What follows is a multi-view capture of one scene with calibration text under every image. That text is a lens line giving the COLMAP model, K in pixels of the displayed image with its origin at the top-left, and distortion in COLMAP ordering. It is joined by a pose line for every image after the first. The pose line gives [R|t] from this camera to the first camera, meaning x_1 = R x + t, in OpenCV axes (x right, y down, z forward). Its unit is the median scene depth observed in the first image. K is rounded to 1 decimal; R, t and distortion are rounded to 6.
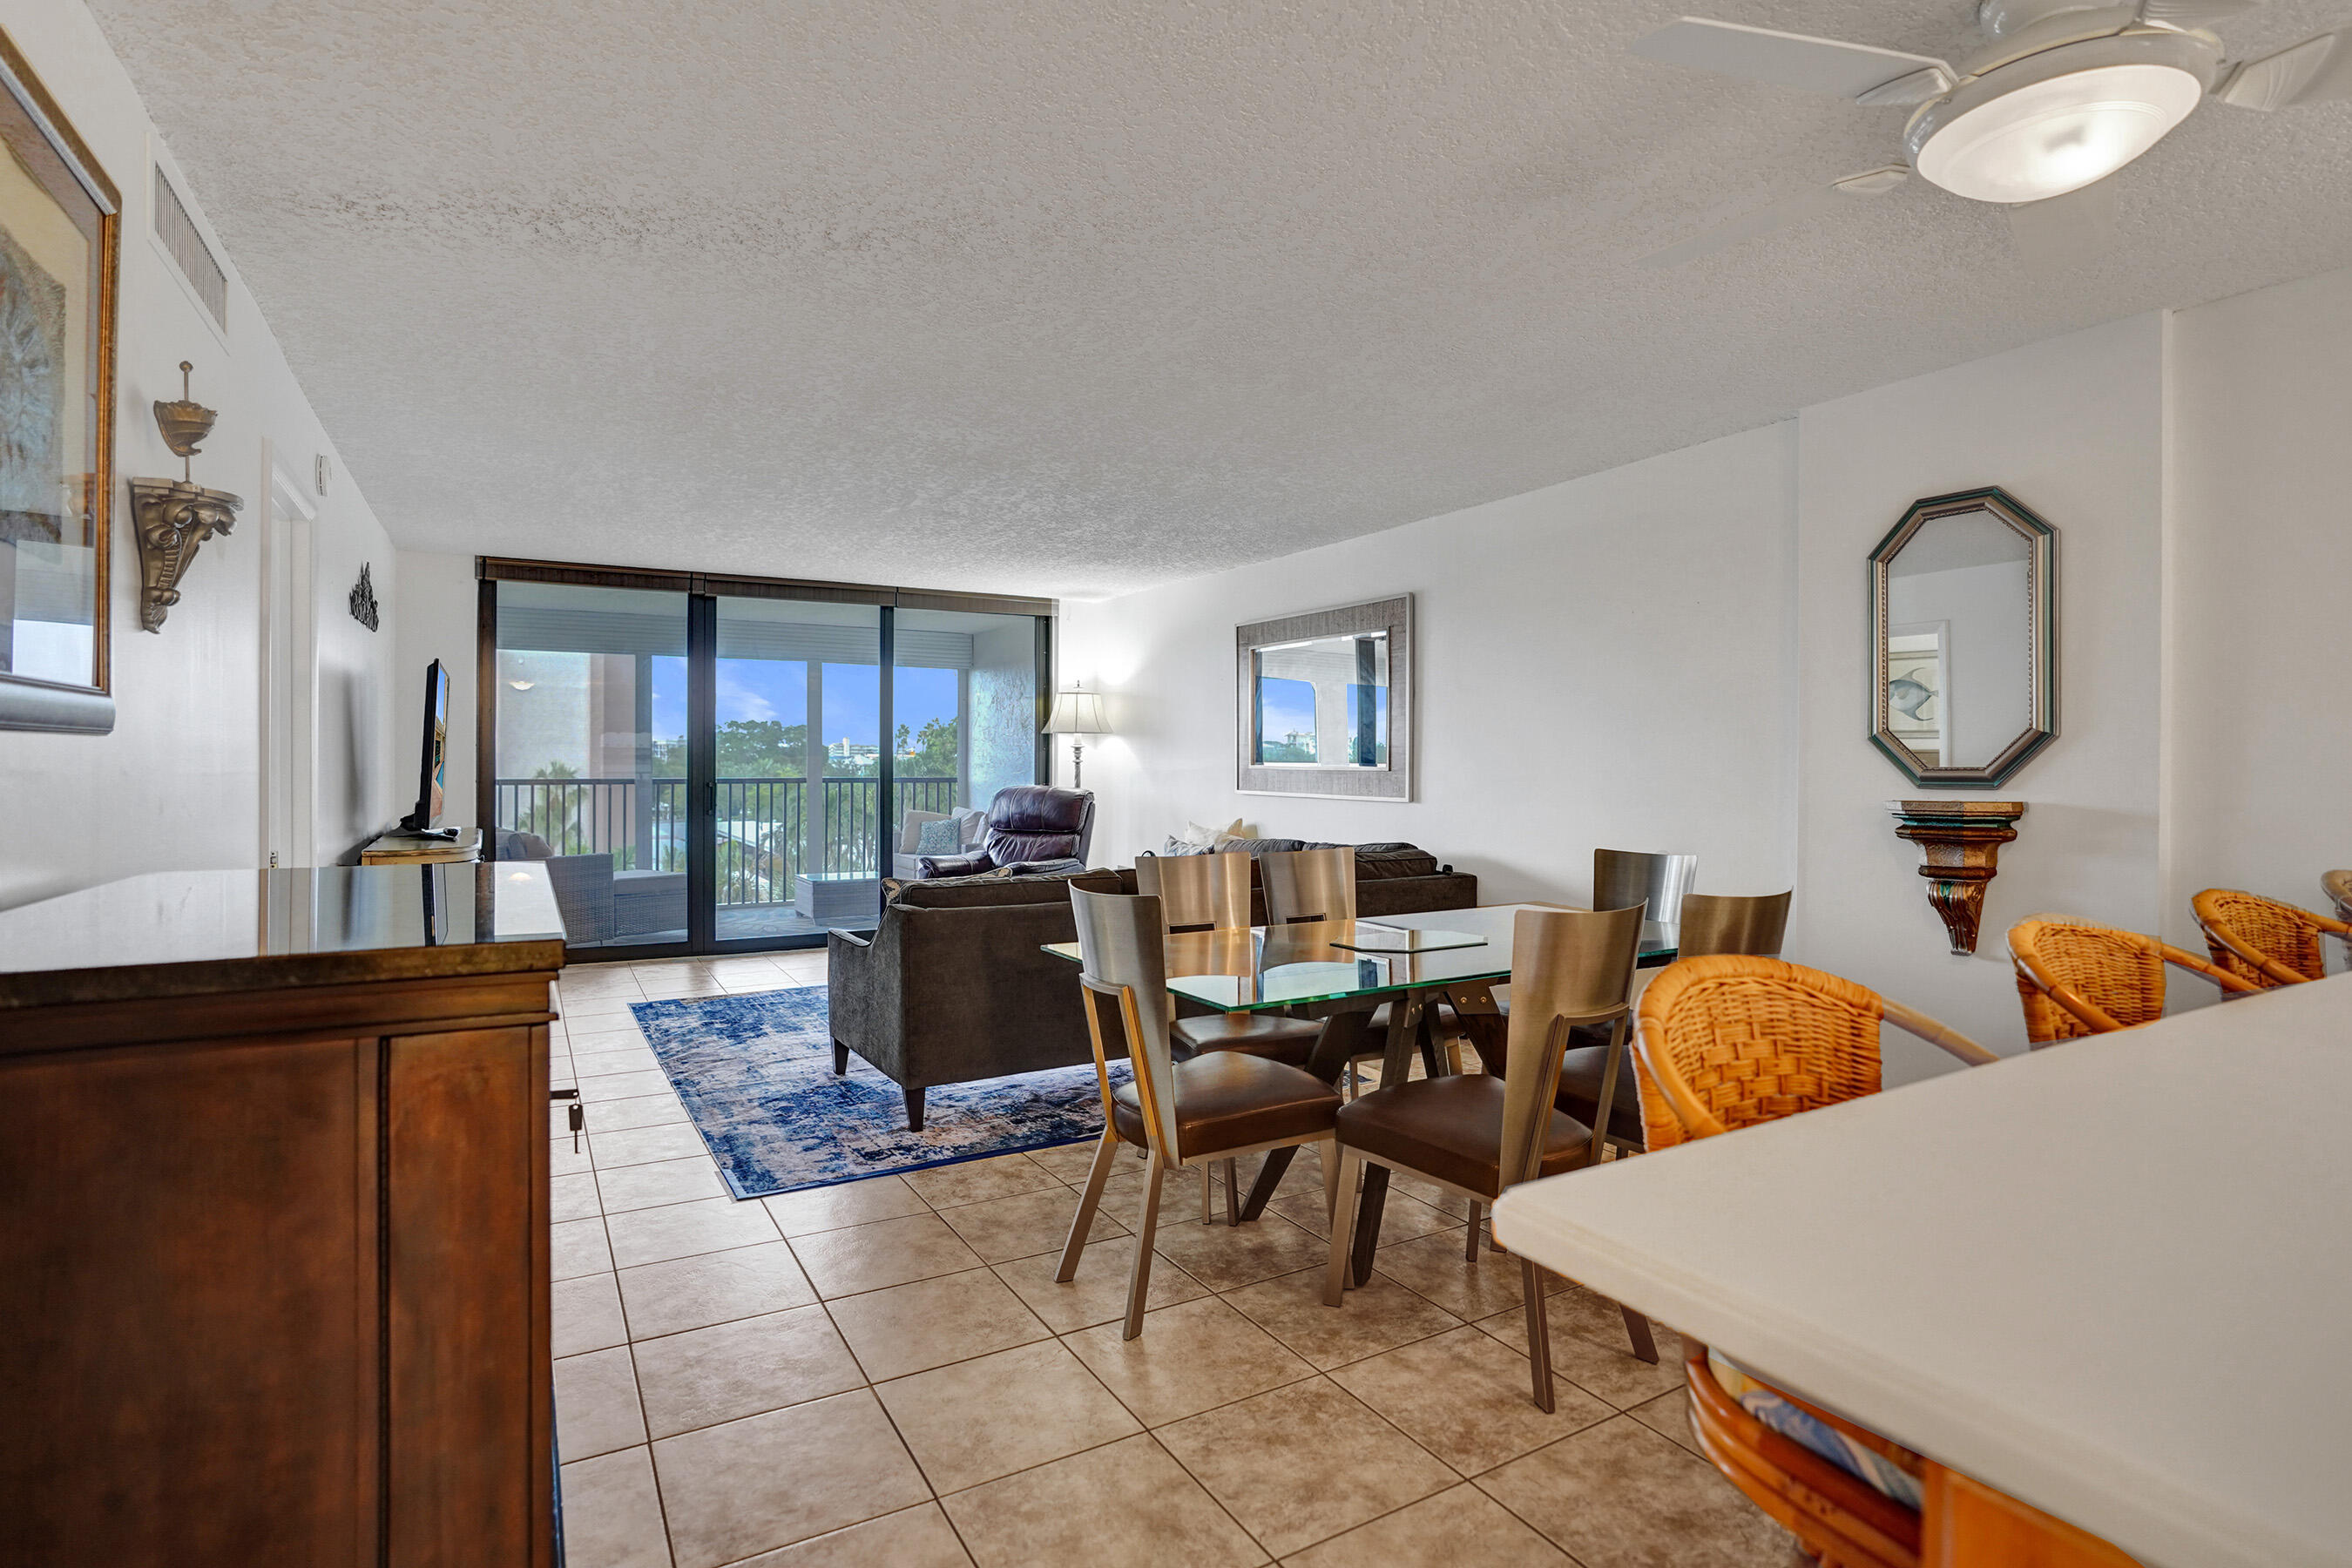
lens RADIAL K [[1138.5, 0, 1154.3], [0, 1138.5, 764.4], [0, 0, 1]] dist [-0.052708, 0.026410]
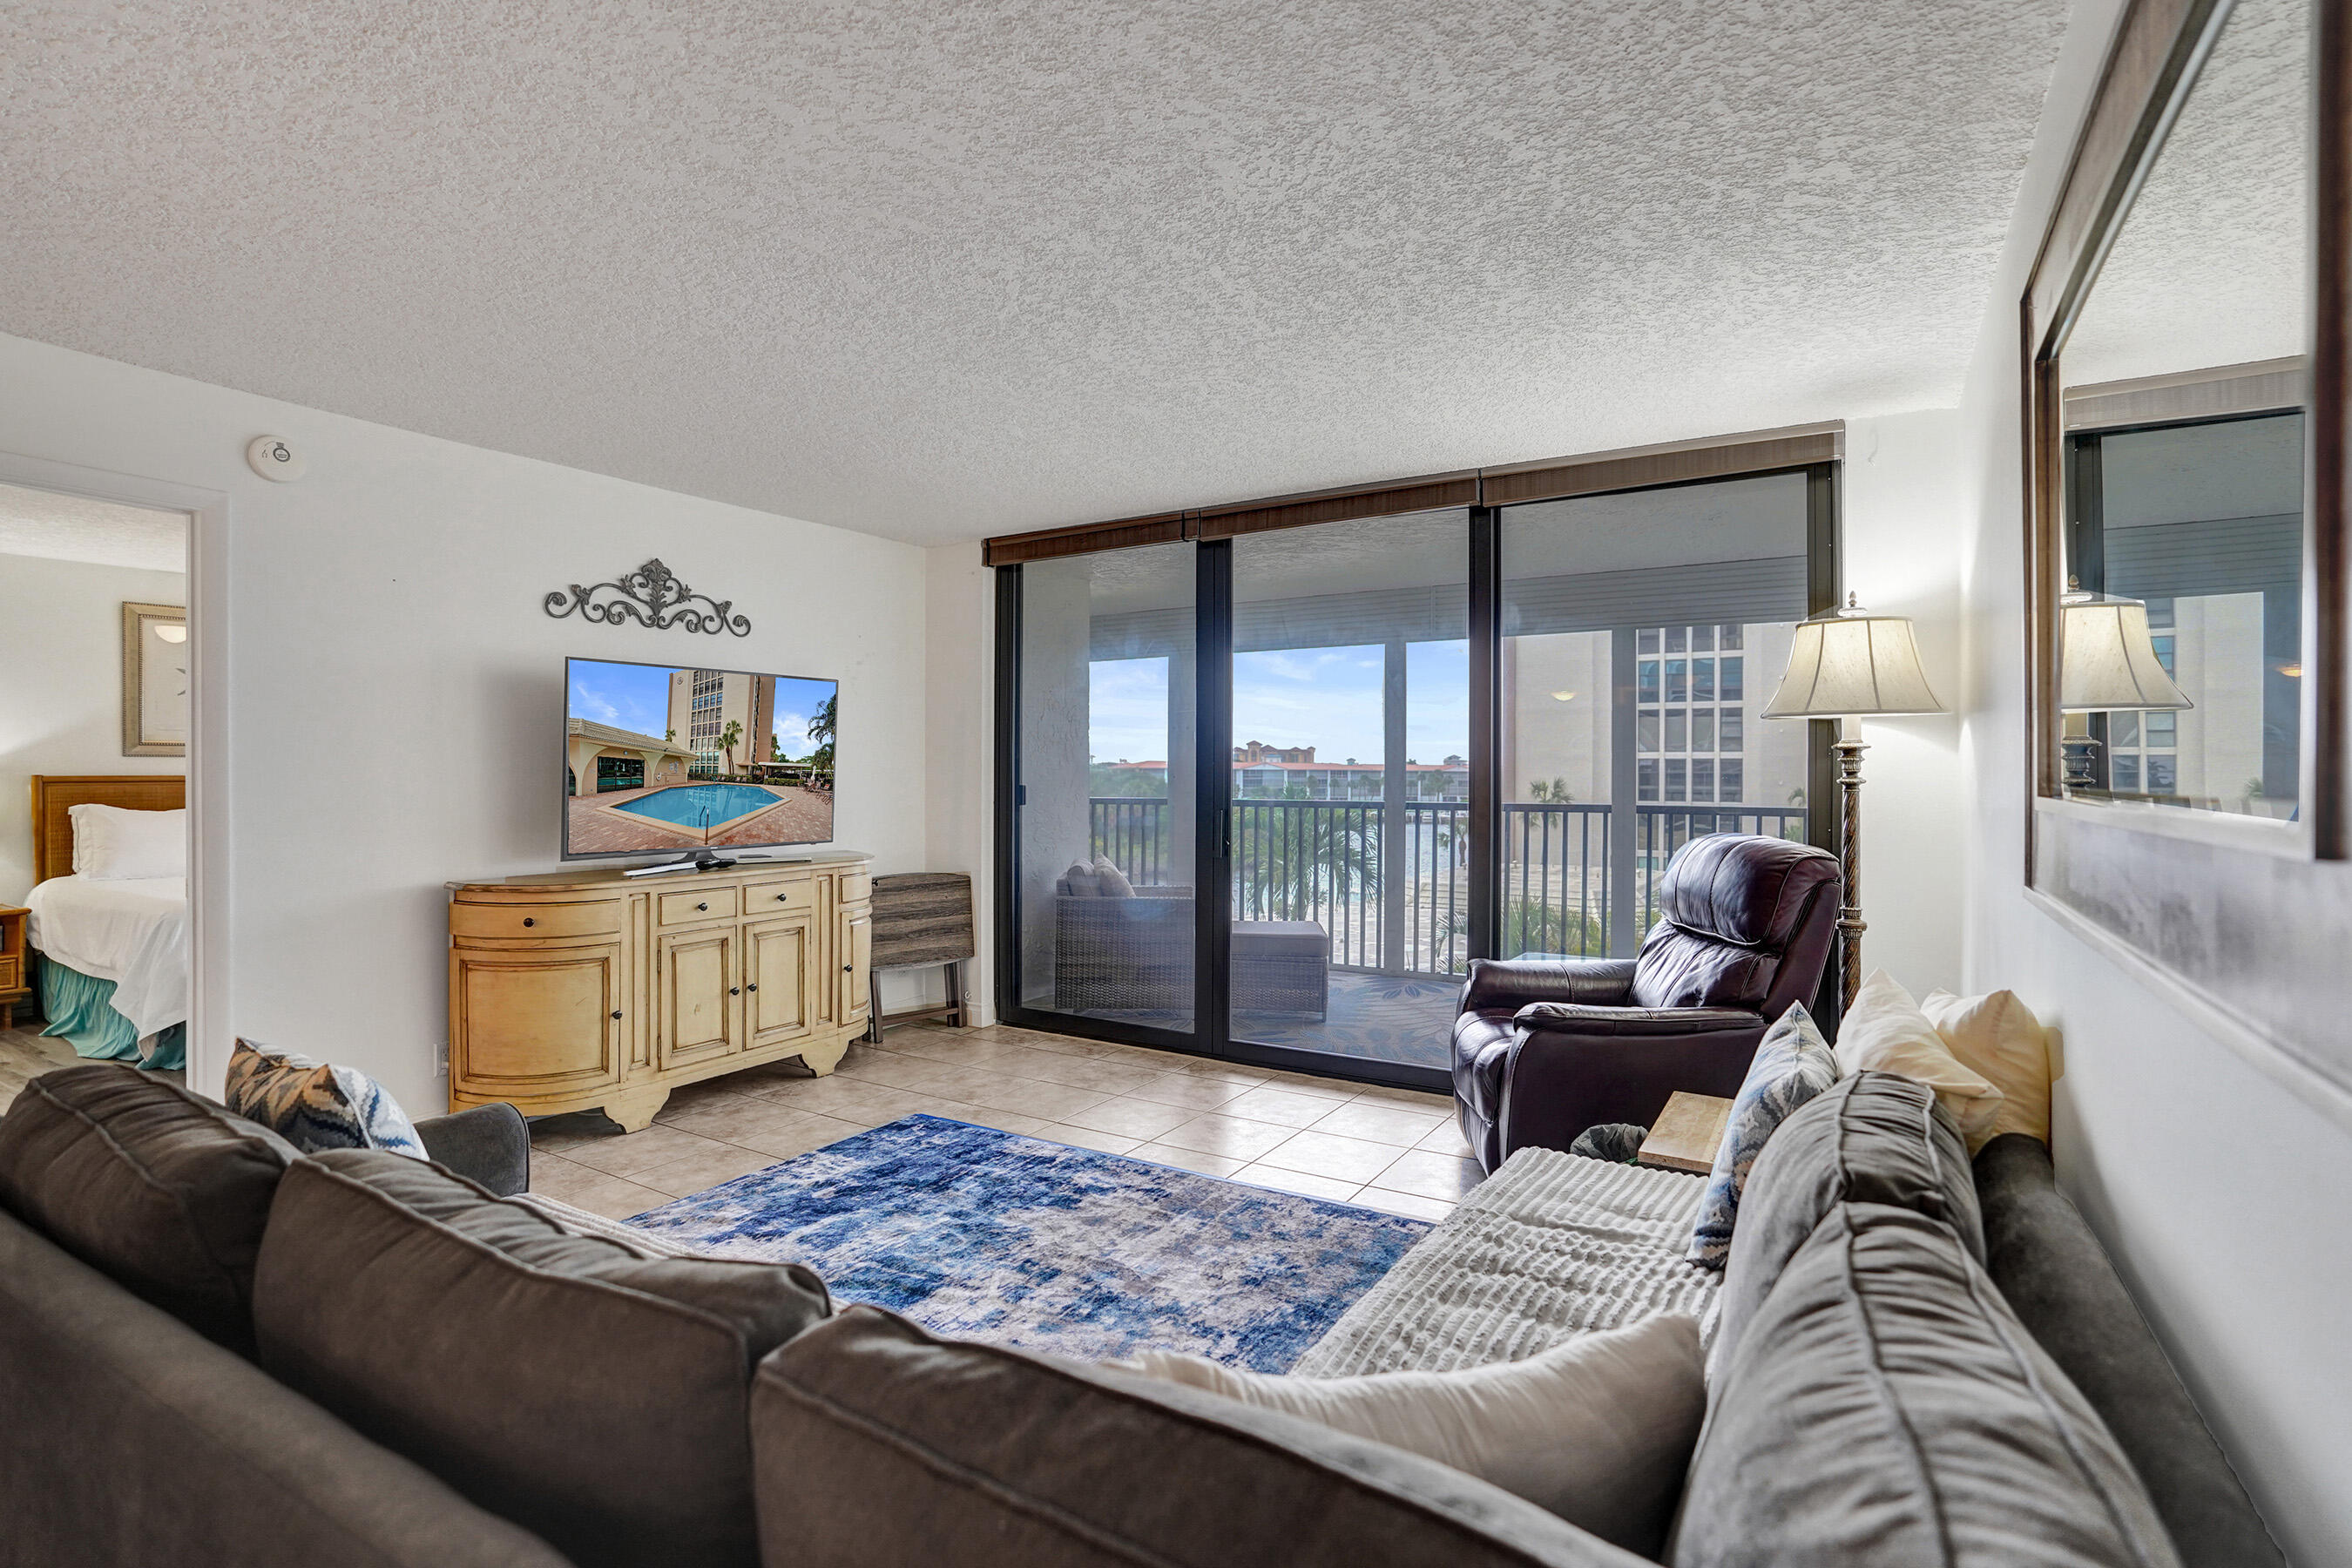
lens RADIAL K [[1121.5, 0, 1179.1], [0, 1121.5, 782.2], [0, 0, 1]] dist [-0.042667, 0.000468]
pose [[0.482600, 0.003019, -0.875836, 0.192687], [-0.003423, 0.999993, 0.001561, -0.002347], [0.875834, 0.002245, 0.482607, 0.639283]]
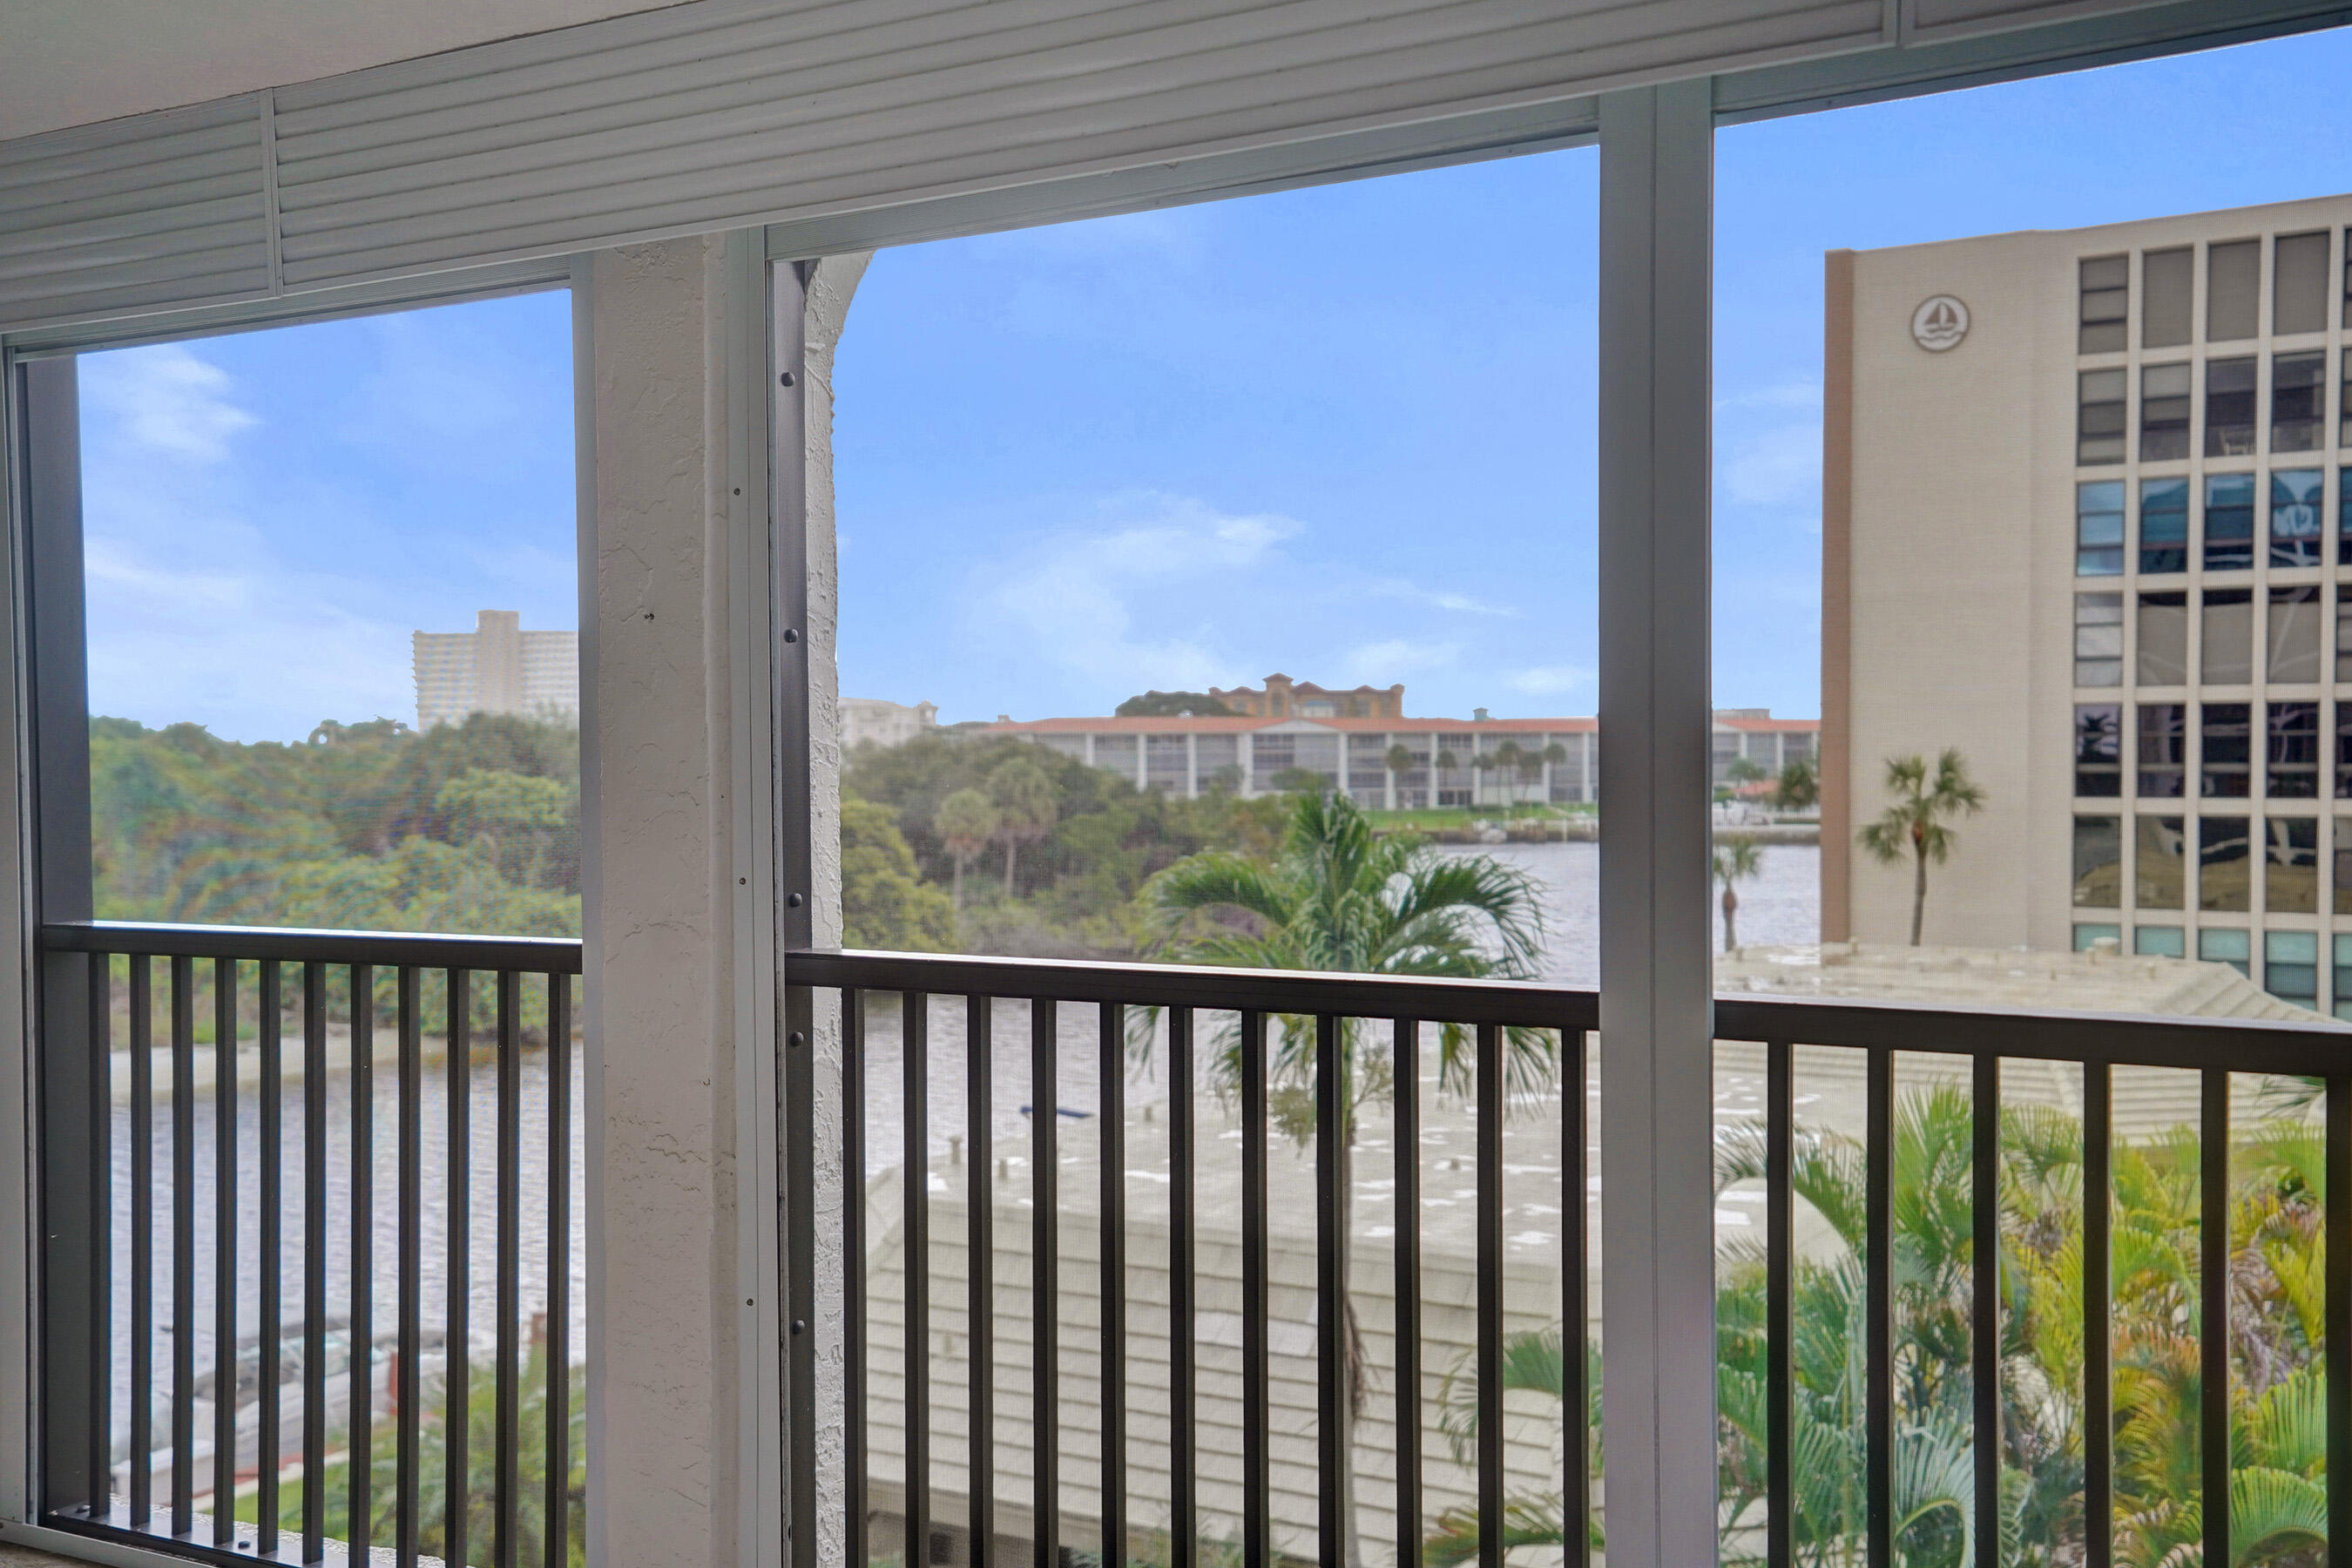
lens RADIAL K [[2338.8, 0, 1177.0], [0, 2338.8, 819.3], [0, 0, 1]] dist [0.086673, 0.004372]
pose [[0.502899, 0.019936, -0.864115, -0.285497], [0.006846, 0.999611, 0.027047, -0.025873], [0.864318, -0.019518, 0.502567, 1.020724]]
